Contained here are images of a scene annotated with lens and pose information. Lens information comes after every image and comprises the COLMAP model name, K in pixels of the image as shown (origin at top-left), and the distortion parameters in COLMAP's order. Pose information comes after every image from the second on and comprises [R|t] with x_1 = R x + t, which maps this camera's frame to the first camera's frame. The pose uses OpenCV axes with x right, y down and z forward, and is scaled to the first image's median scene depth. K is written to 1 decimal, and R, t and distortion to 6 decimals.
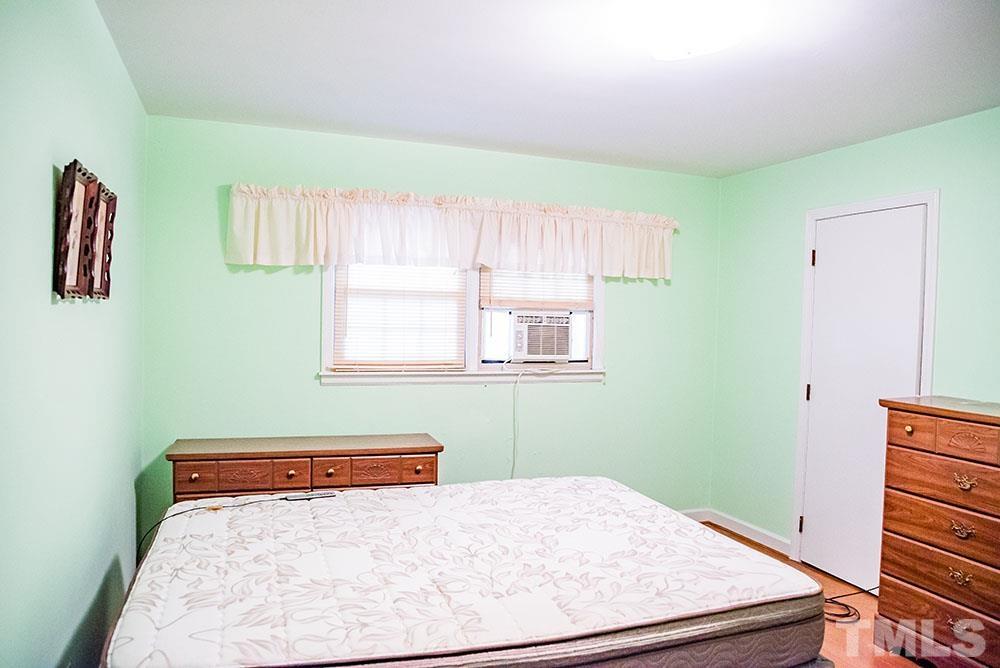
lens RADIAL K [[688.7, 0, 490.9], [0, 688.7, 333.9], [0, 0, 1]] dist [-0.065804, 0.003668]
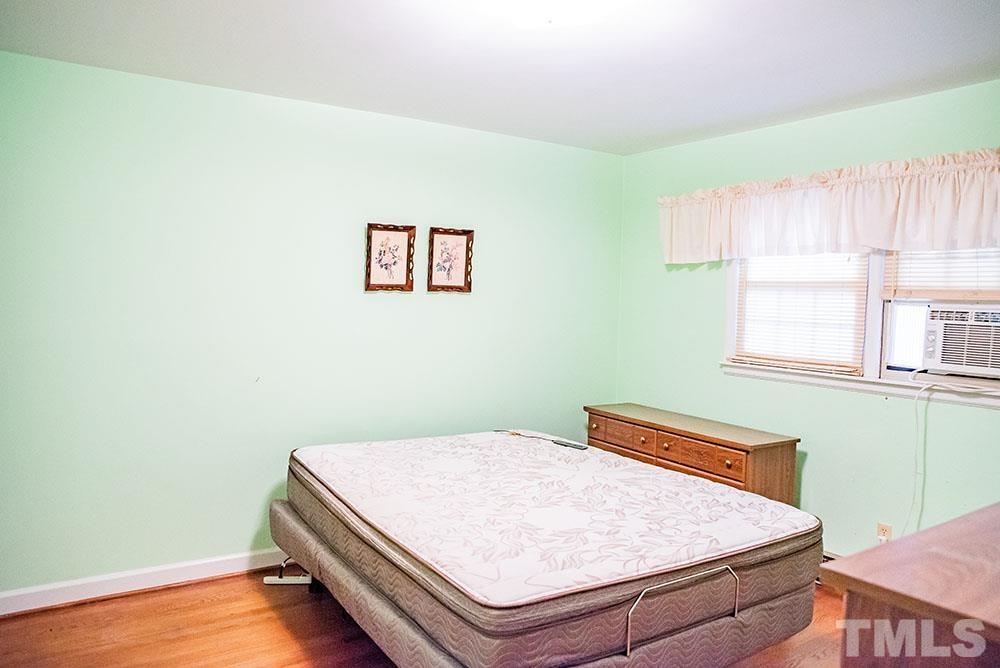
lens RADIAL K [[688.7, 0, 490.9], [0, 688.7, 333.9], [0, 0, 1]] dist [-0.065804, 0.003668]
pose [[0.232090, 0.036173, -0.972022, 0.671241], [-0.046325, 0.998585, 0.026101, 0.002348], [0.971591, 0.038971, 0.233437, 0.389306]]
